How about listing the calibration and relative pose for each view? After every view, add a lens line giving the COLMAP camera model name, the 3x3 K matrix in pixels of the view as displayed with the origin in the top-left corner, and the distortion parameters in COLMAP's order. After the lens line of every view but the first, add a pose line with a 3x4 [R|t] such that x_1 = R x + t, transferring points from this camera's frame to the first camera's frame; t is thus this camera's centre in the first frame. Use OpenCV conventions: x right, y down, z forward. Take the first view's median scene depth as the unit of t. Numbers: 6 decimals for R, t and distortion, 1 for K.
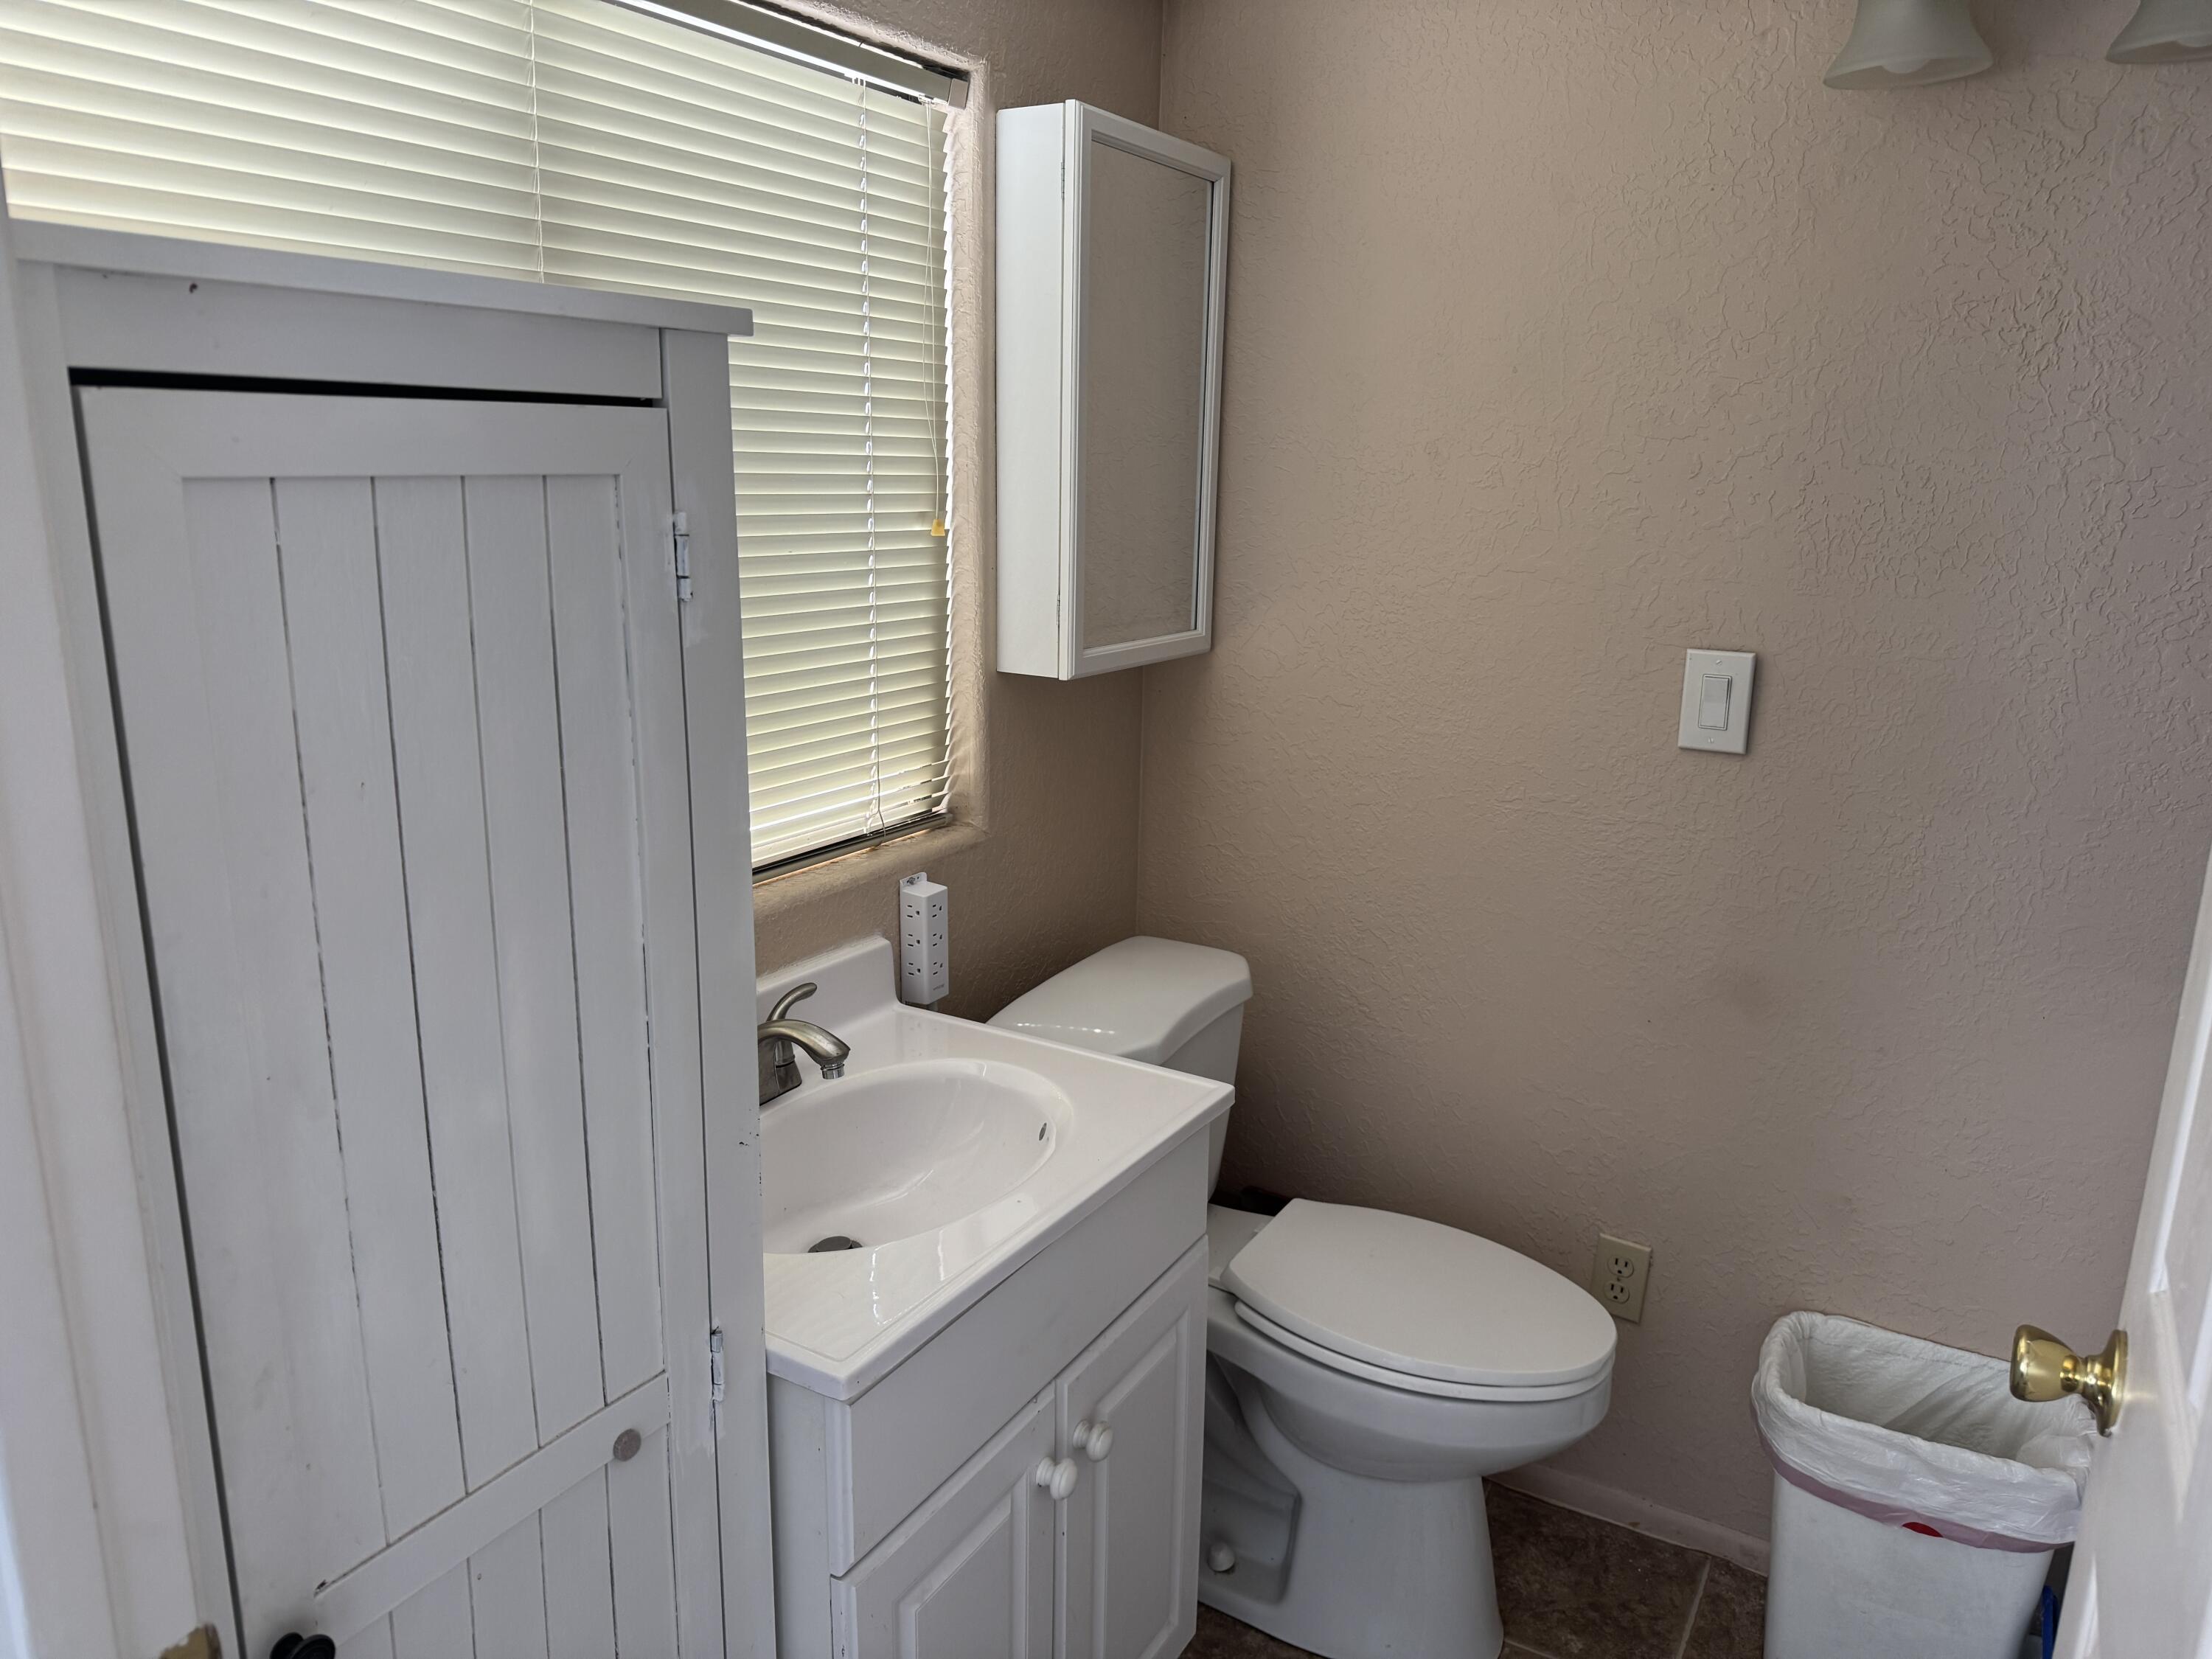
lens RADIAL K [[1542.1, 0, 1096.5], [0, 1542.1, 842.3], [0, 0, 1]] dist [0.046922, -0.056328]
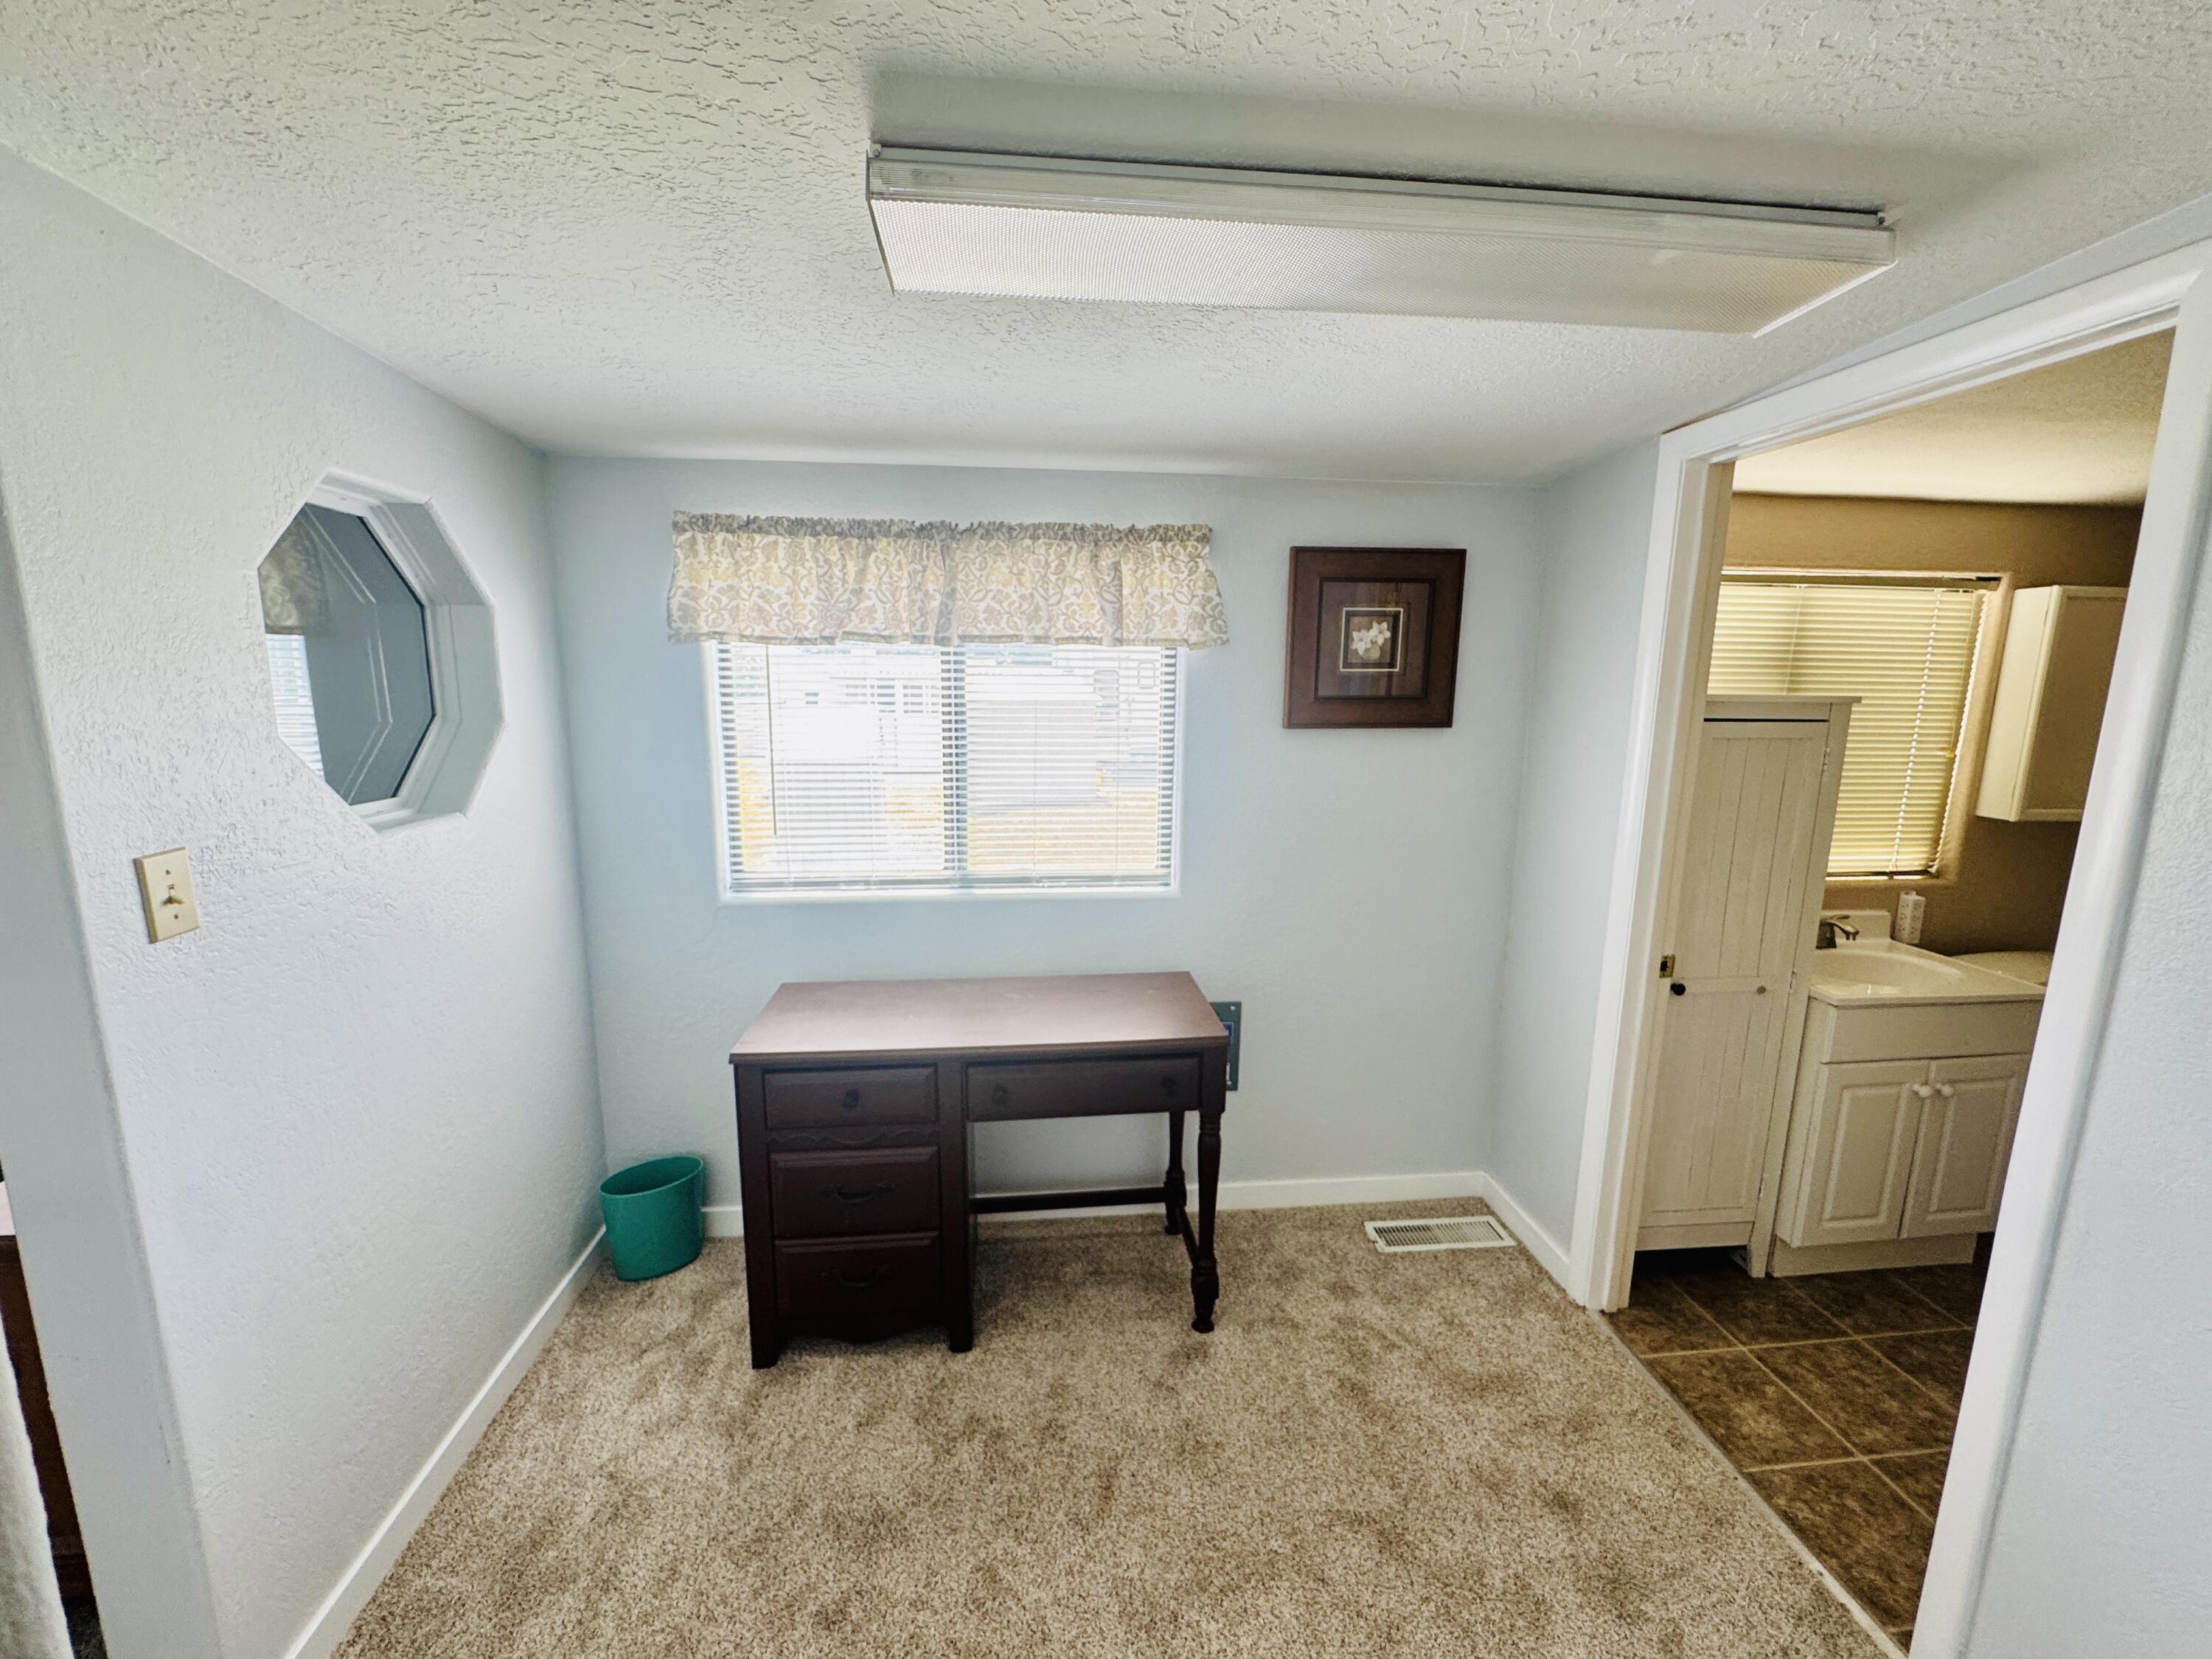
lens RADIAL K [[881.0, 0, 1104.4], [0, 881.0, 835.8], [0, 0, 1]] dist [-0.005439, -0.000010]
pose [[0.598586, 0.125178, -0.791218, 0.223566], [-0.192374, 0.981274, 0.009708, 0.178708], [0.777616, 0.146399, 0.611457, -0.932194]]
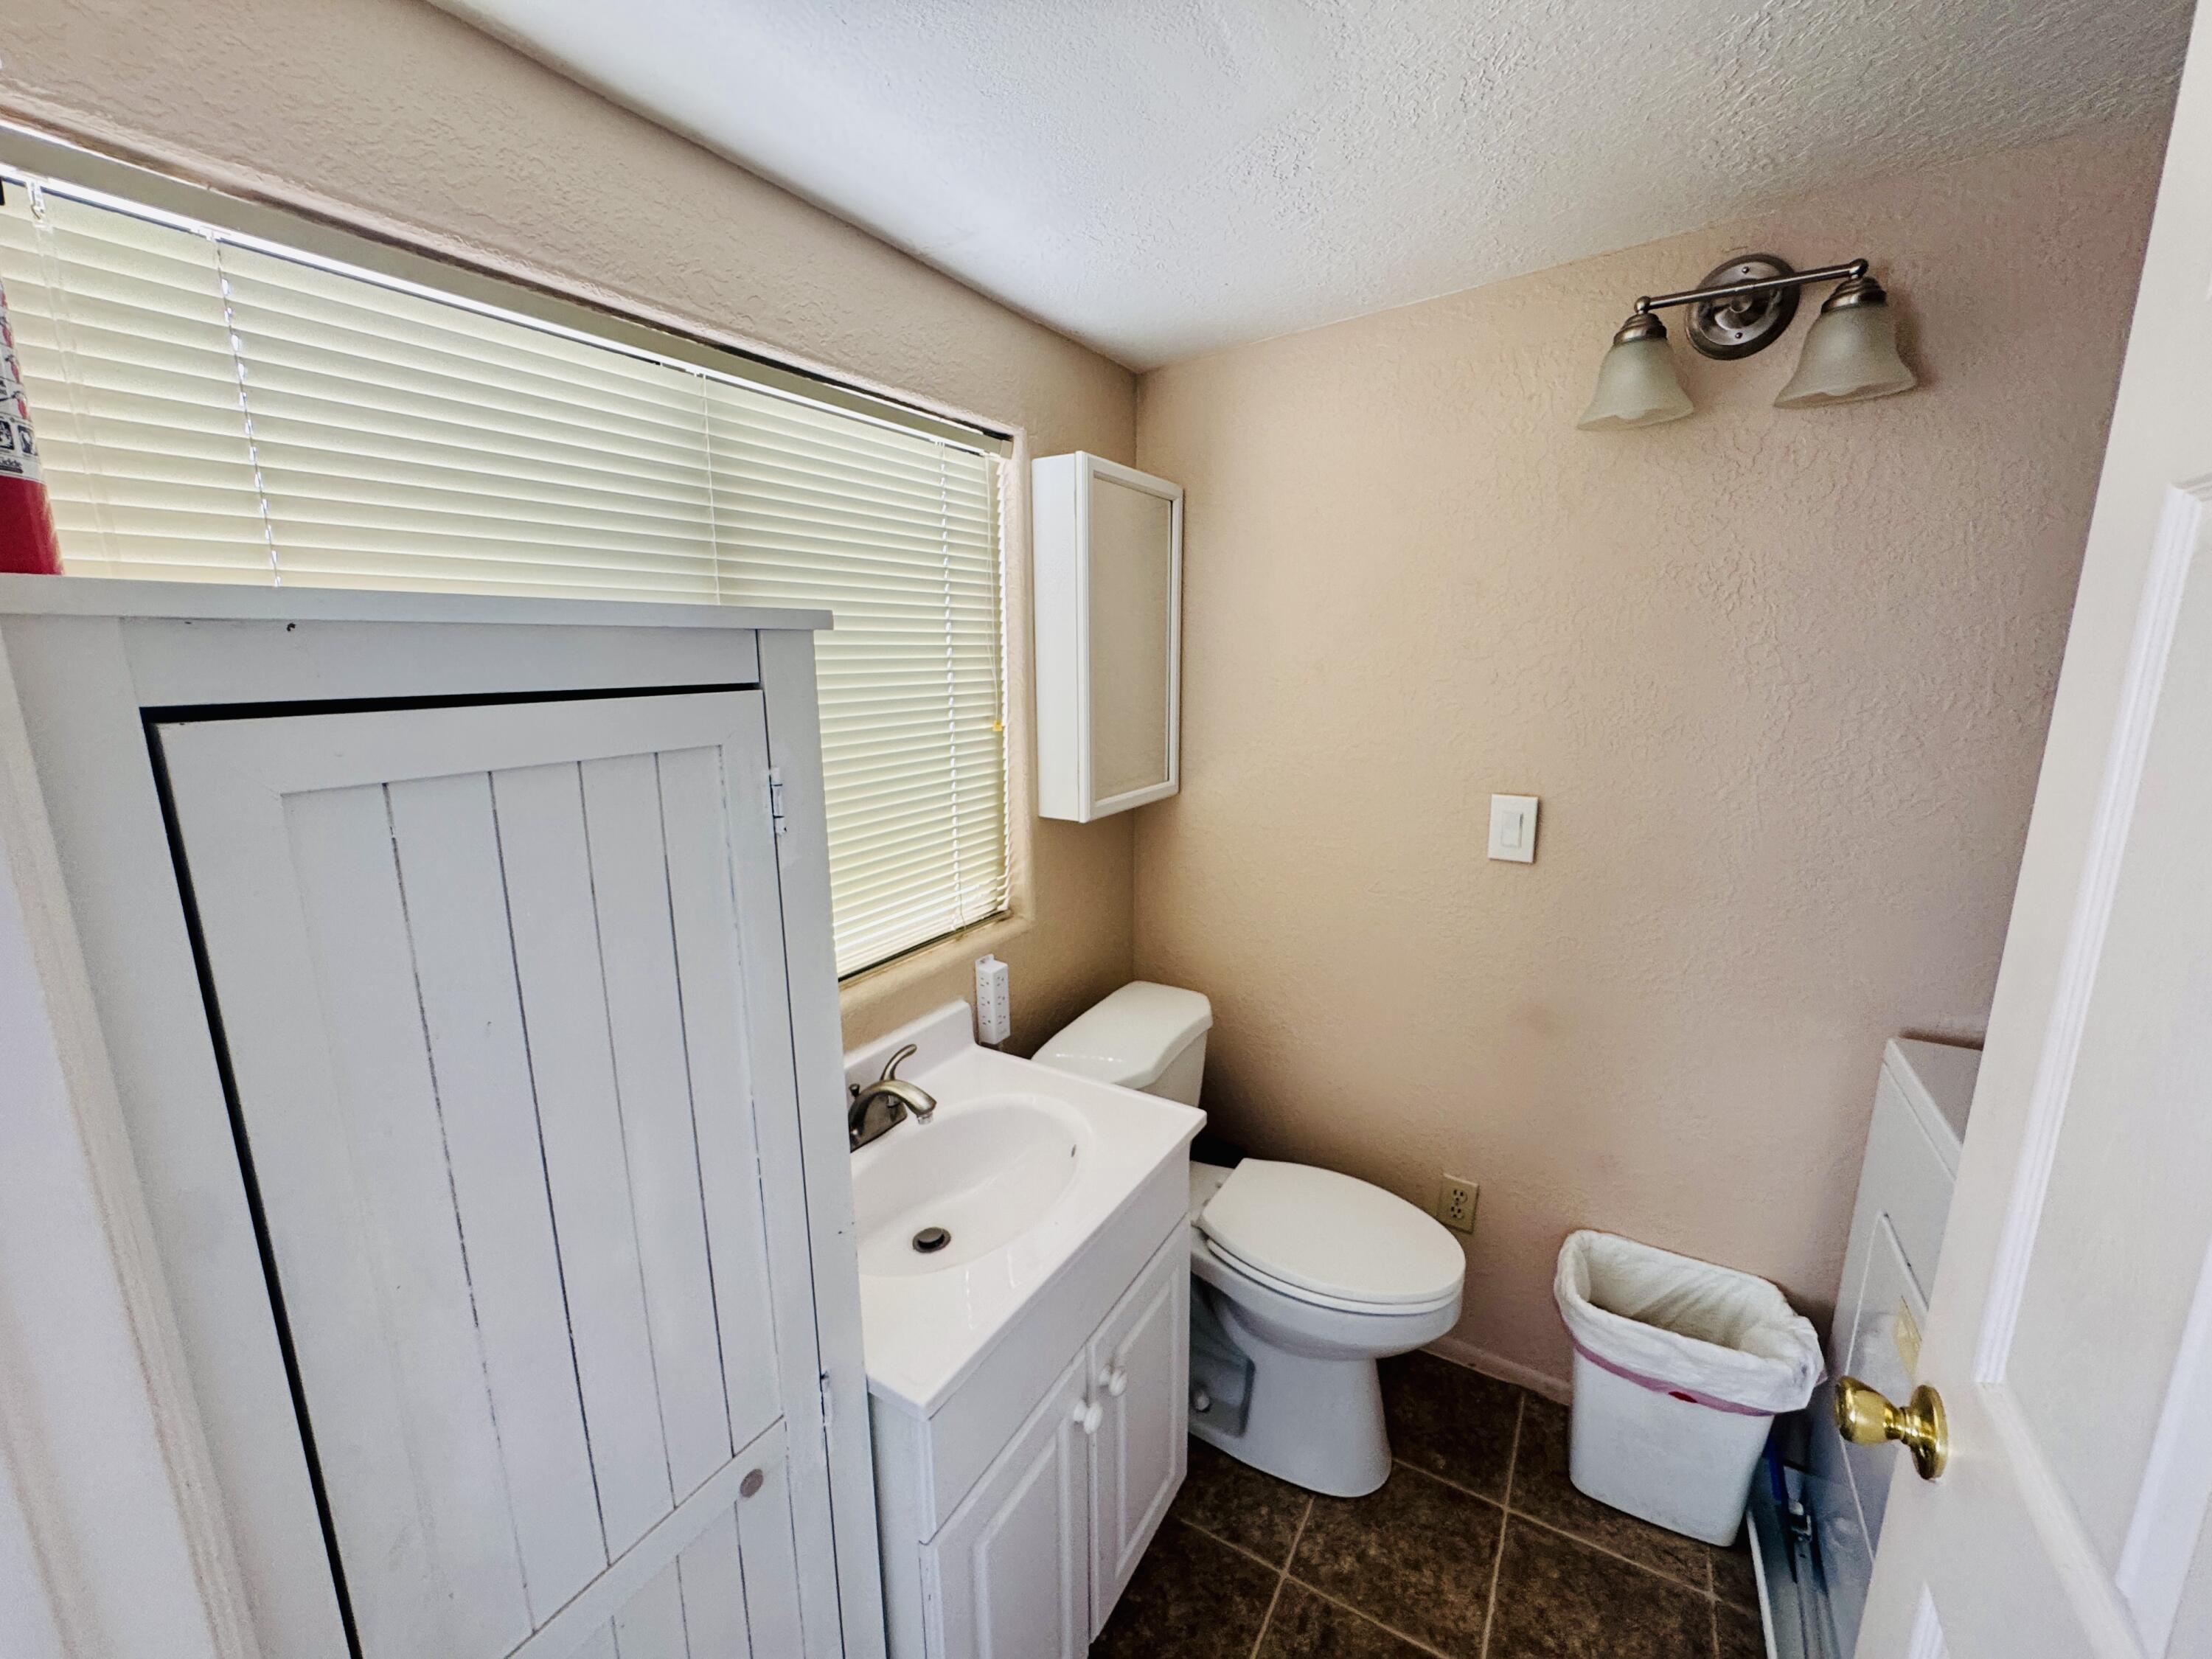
lens RADIAL K [[881.0, 0, 1097.8], [0, 881.0, 829.2], [0, 0, 1]] dist [-0.005439, -0.000010]
pose [[0.999693, -0.022855, -0.009528, 0.002046], [0.022413, 0.998774, -0.044133, -0.065905], [0.010525, 0.043906, 0.998980, 0.147791]]
